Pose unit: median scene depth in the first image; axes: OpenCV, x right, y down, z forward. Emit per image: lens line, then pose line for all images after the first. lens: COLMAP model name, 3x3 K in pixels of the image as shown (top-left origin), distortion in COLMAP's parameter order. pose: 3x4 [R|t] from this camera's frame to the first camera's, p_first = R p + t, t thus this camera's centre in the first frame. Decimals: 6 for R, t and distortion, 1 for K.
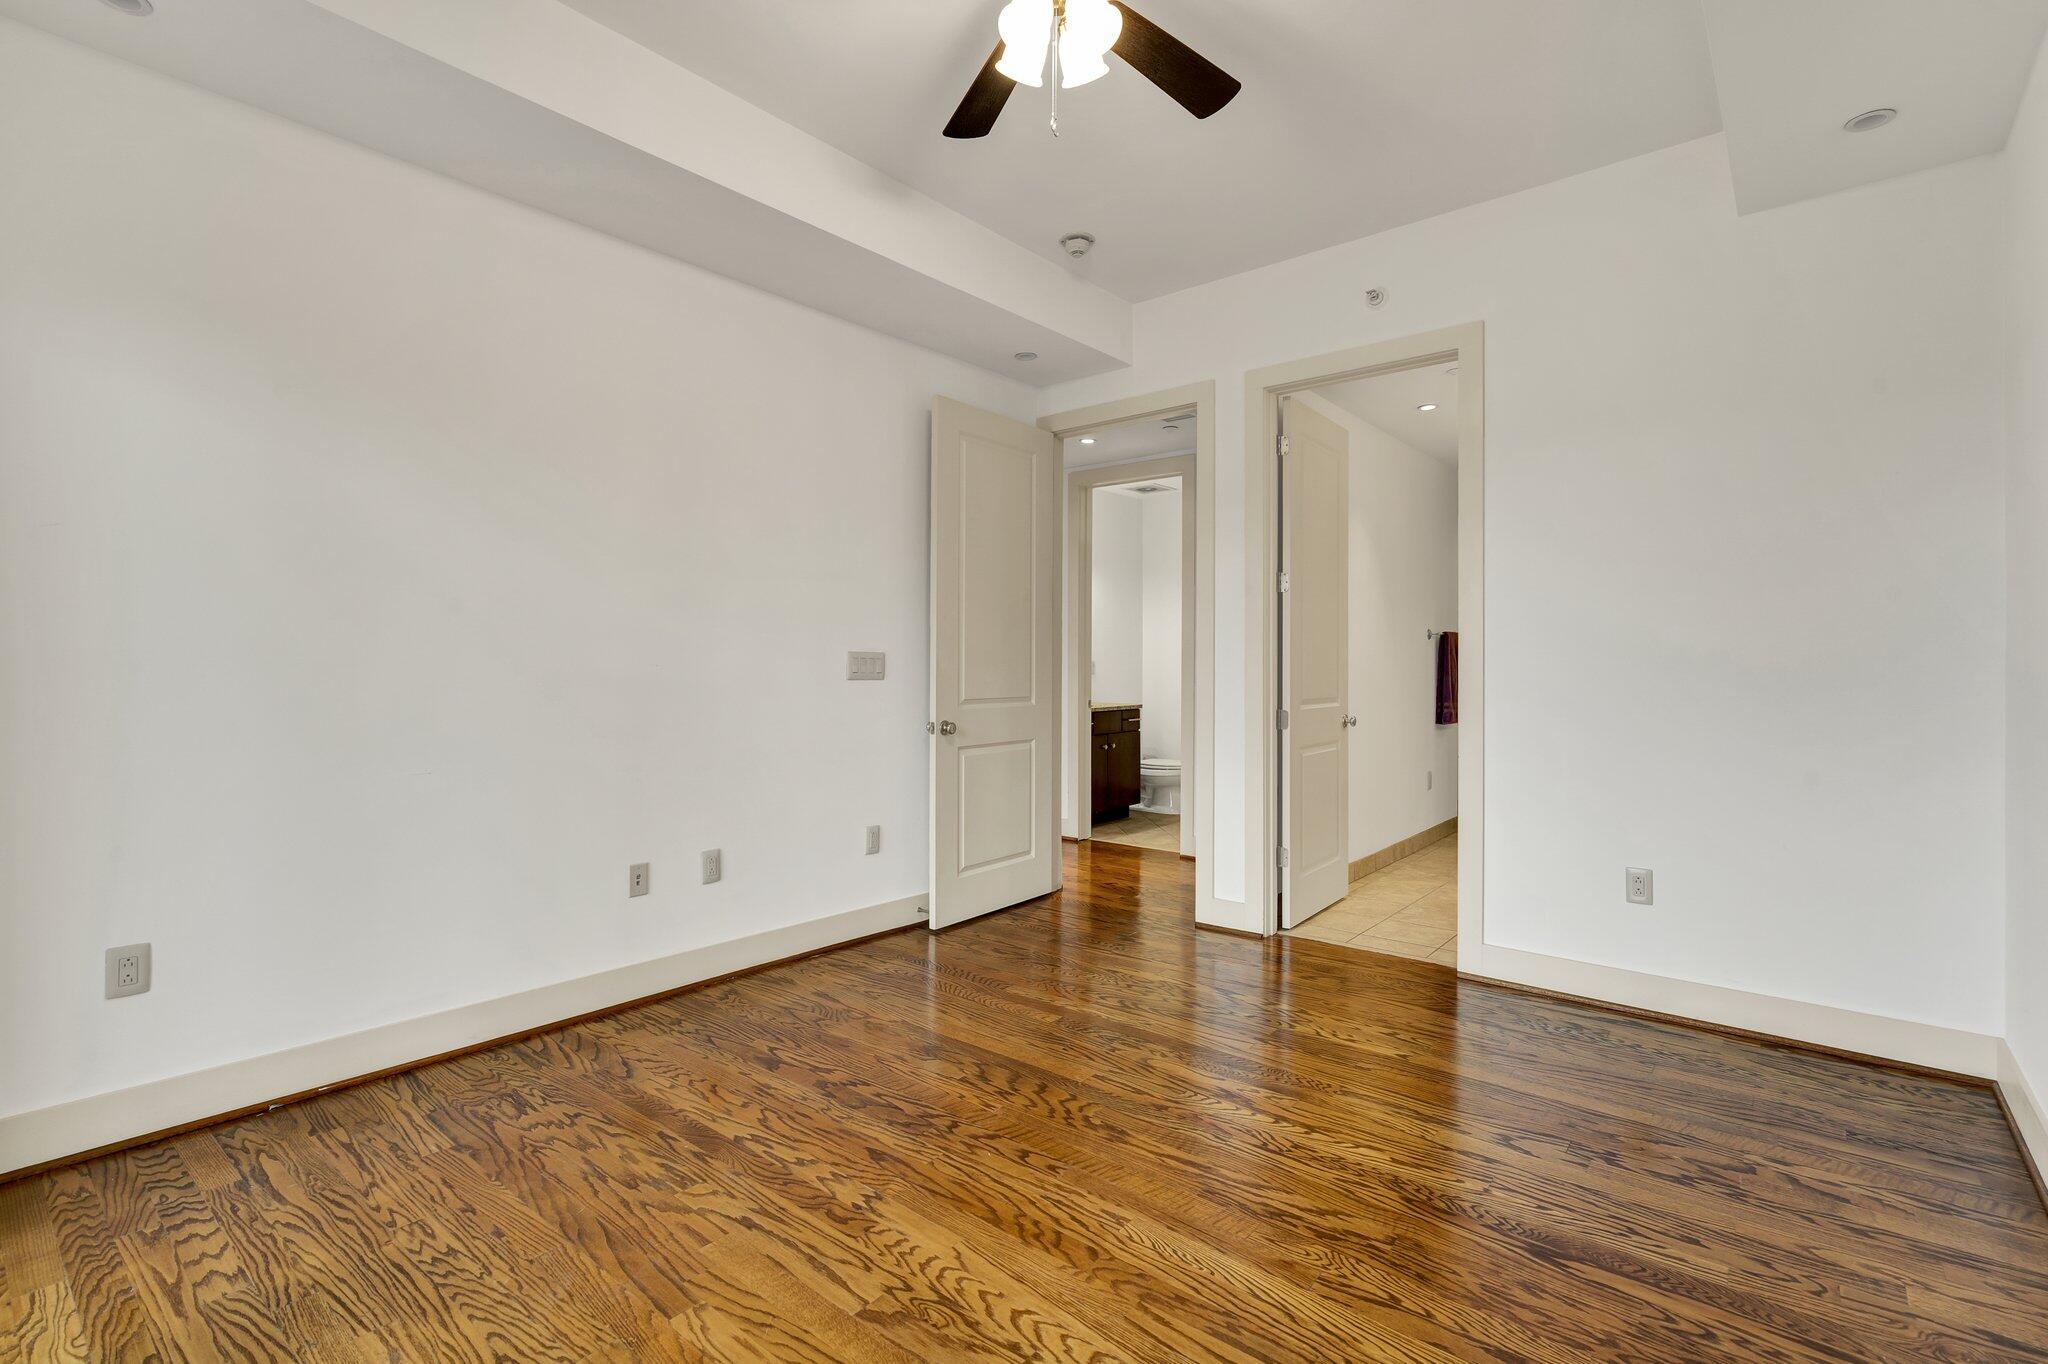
lens RADIAL K [[936.8, 0, 1027.3], [0, 936.8, 674.2], [0, 0, 1]] dist [-0.008440, 0.001697]
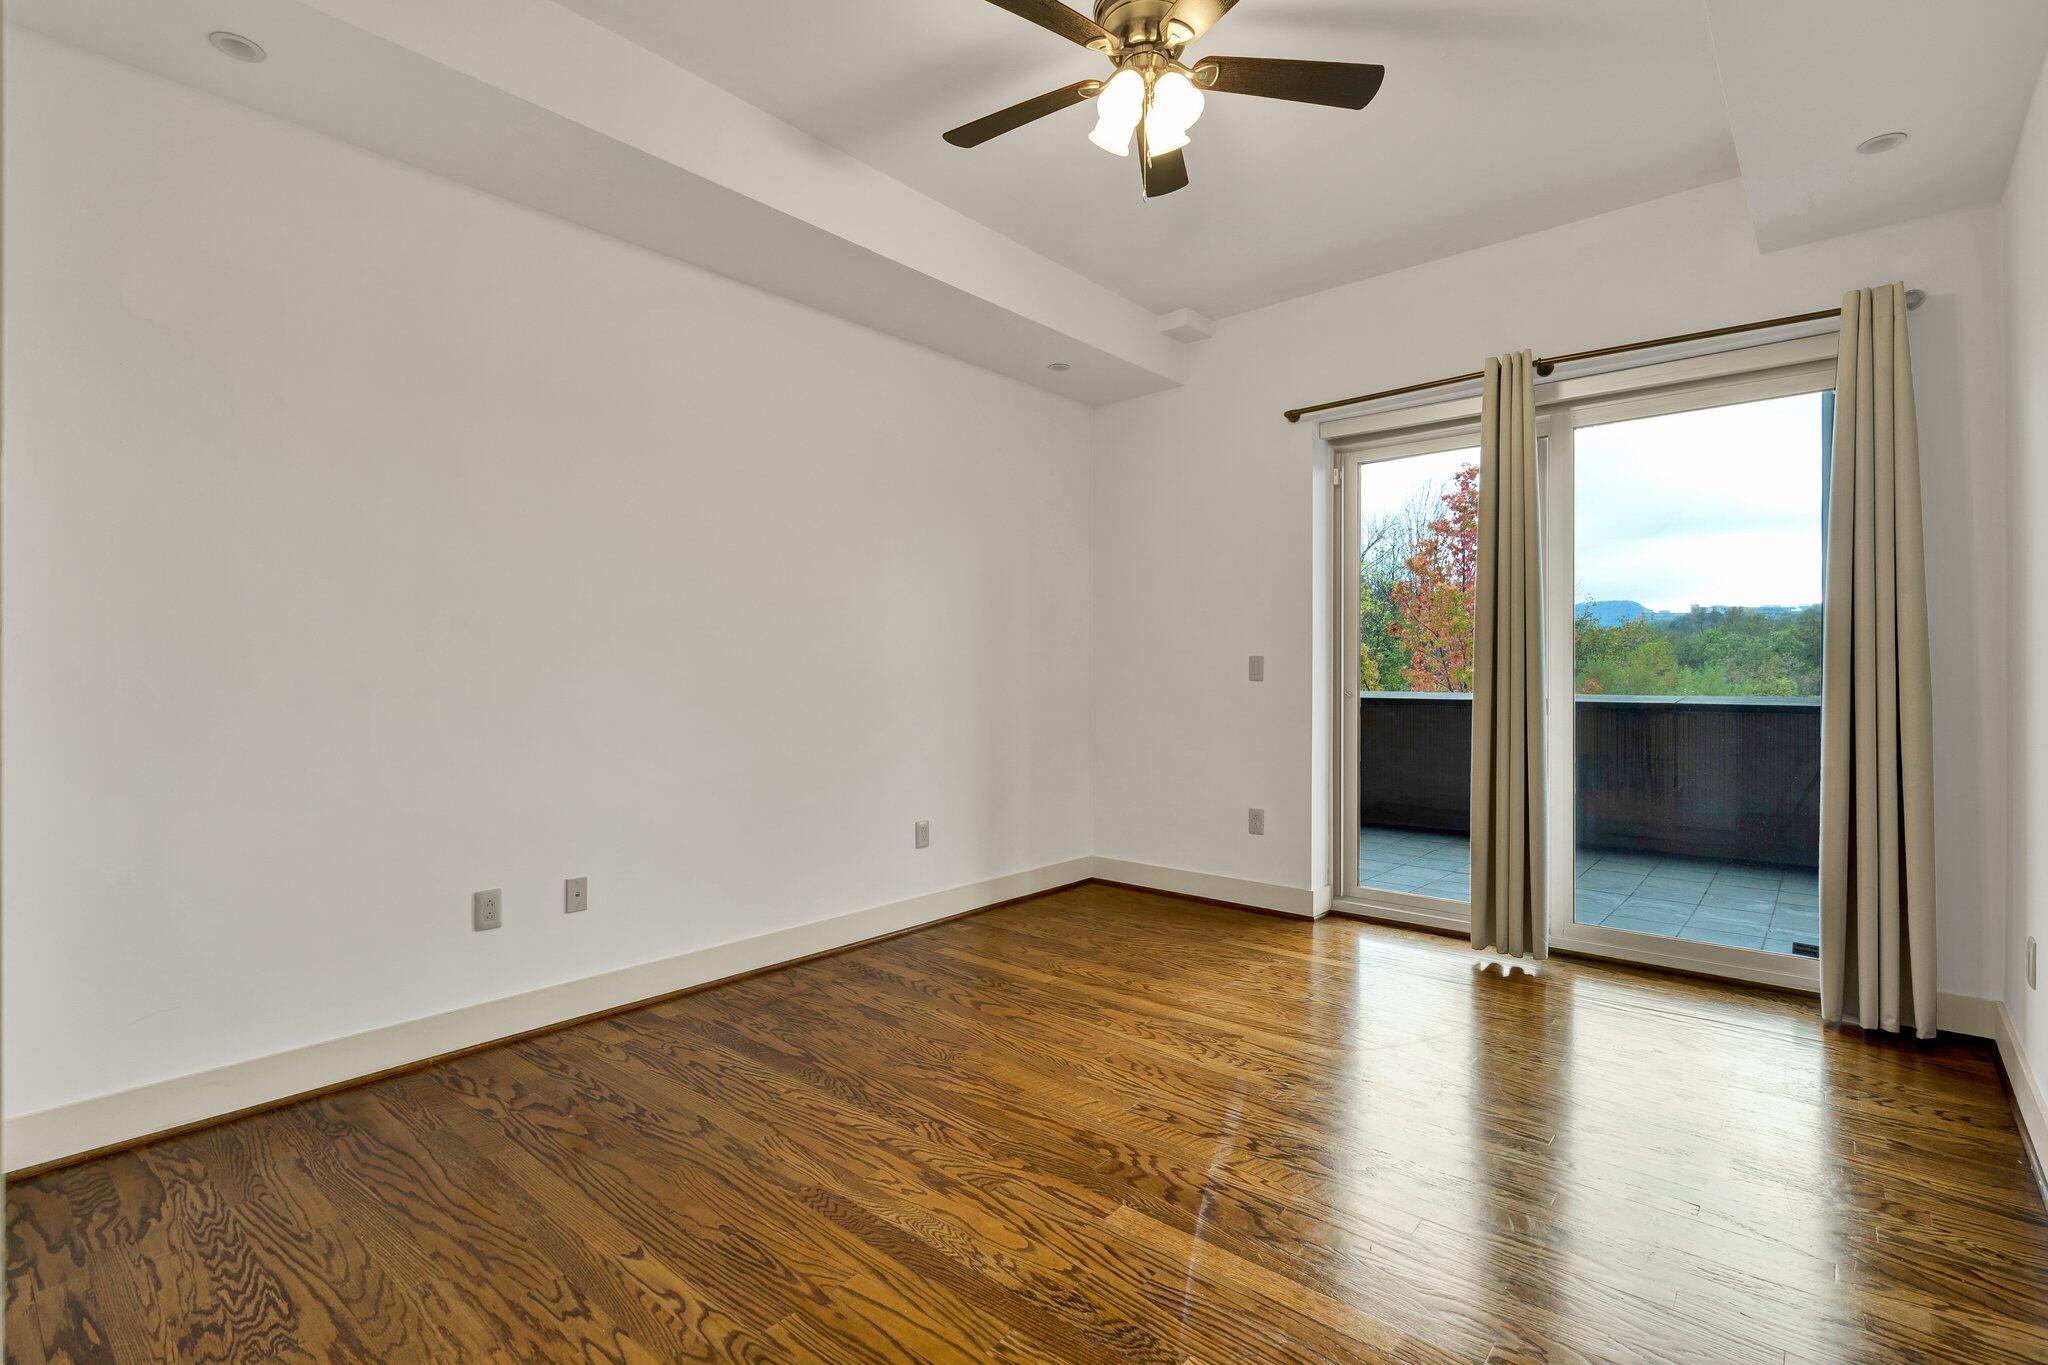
lens RADIAL K [[936.8, 0, 1021.9], [0, 936.8, 675.0], [0, 0, 1]] dist [-0.008440, 0.001697]
pose [[-0.999639, -0.003504, 0.026643, 0.141166], [-0.003209, 0.999933, 0.011081, -0.011682], [-0.026680, 0.010991, -0.999584, 2.057334]]
